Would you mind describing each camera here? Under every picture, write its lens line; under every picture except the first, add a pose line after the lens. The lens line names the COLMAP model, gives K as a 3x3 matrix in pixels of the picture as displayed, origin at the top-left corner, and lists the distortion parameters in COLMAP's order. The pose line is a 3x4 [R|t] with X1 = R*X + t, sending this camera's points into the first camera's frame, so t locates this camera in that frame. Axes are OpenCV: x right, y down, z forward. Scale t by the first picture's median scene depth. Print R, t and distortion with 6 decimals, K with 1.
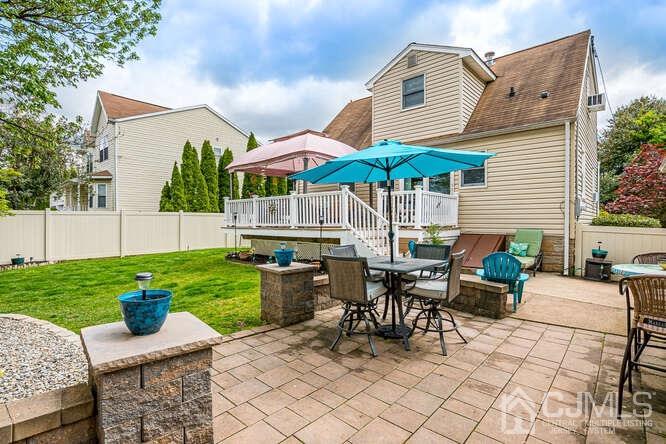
lens RADIAL K [[329.5, 0, 332.9], [0, 329.5, 223.6], [0, 0, 1]] dist [-0.023590, 0.001421]
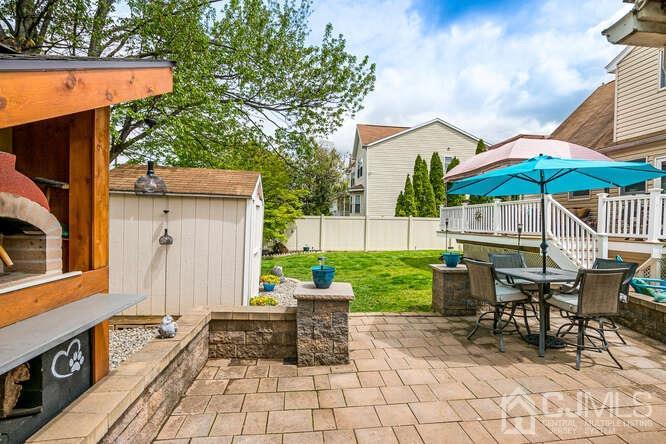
lens RADIAL K [[329.5, 0, 338.2], [0, 329.5, 223.3], [0, 0, 1]] dist [-0.023590, 0.001421]
pose [[0.757078, 0.017592, -0.653088, 0.195216], [-0.023247, 0.999730, -0.000020, -0.012431], [0.652911, 0.015197, 0.757282, -0.106391]]
